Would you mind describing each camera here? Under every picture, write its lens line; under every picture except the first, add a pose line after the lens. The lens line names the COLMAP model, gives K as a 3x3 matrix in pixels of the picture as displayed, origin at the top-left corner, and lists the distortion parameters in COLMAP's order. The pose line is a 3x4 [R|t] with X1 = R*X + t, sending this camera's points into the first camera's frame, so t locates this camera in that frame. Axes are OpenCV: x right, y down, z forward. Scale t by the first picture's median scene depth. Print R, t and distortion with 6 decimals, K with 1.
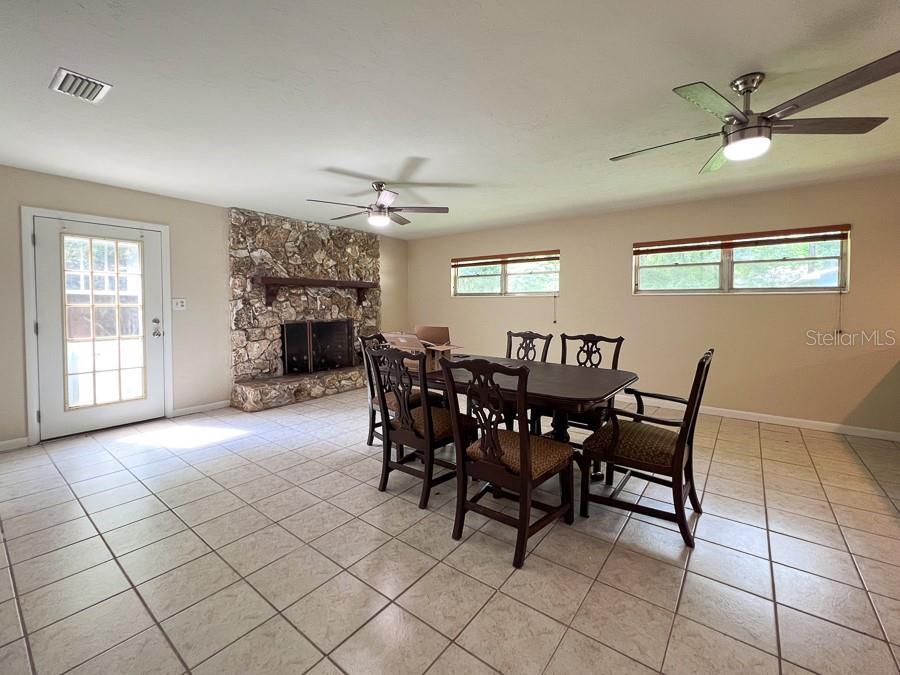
lens RADIAL K [[363.5, 0, 448.5], [0, 363.5, 316.2], [0, 0, 1]] dist [-0.002655, -0.000218]
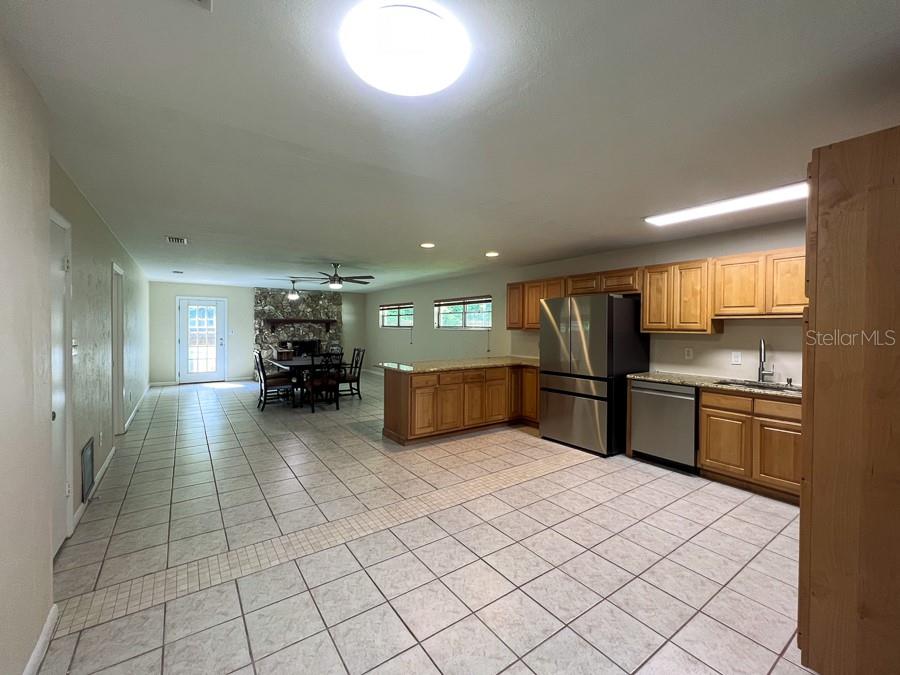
lens RADIAL K [[362.9, 0, 448.5], [0, 362.9, 330.0], [0, 0, 1]] dist [0.001319, 0.000046]
pose [[0.953001, 0.008894, -0.302835, 0.999176], [-0.015976, 0.999654, -0.020914, -0.016184], [0.302544, 0.024769, 0.952813, -0.608435]]
